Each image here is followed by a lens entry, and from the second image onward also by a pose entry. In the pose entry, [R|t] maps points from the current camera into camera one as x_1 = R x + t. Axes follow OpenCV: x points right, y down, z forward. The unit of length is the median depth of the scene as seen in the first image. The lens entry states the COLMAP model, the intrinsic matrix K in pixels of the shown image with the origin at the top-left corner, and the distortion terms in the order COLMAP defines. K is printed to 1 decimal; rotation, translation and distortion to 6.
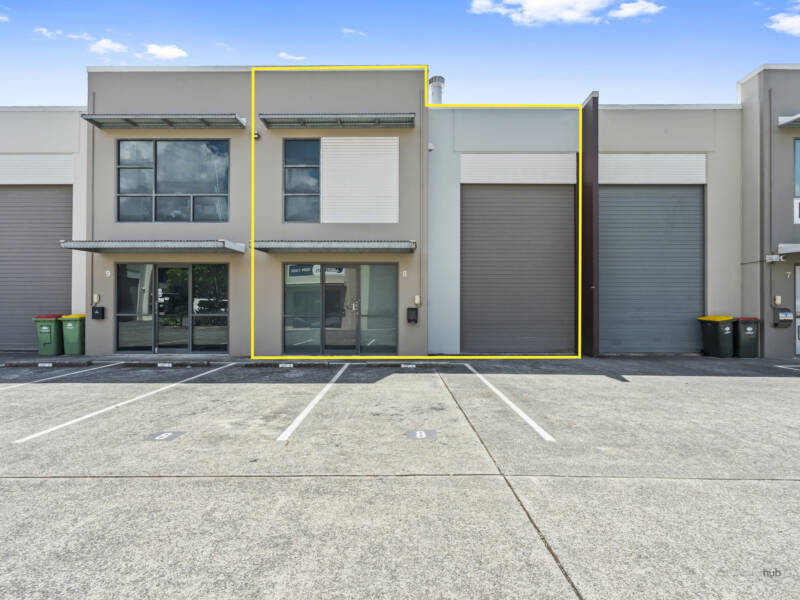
lens RADIAL K [[414.0, 0, 397.2], [0, 414.0, 310.0], [0, 0, 1]] dist [-0.003377, -0.000505]
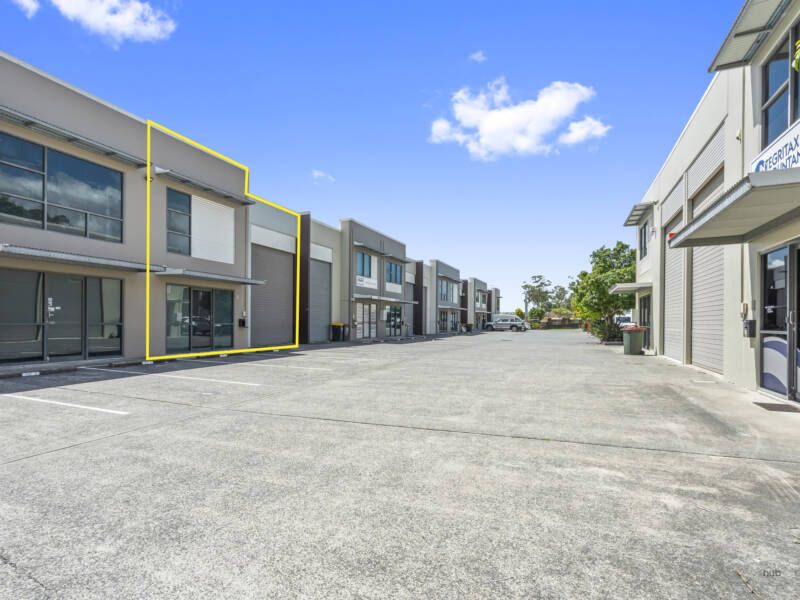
lens RADIAL K [[414.0, 0, 397.2], [0, 414.0, 310.0], [0, 0, 1]] dist [-0.003377, -0.000505]
pose [[0.378911, 0.026750, 0.925046, -1.190453], [-0.010775, 0.999642, -0.024493, -0.006505], [-0.925370, -0.000686, 0.379064, -0.155485]]
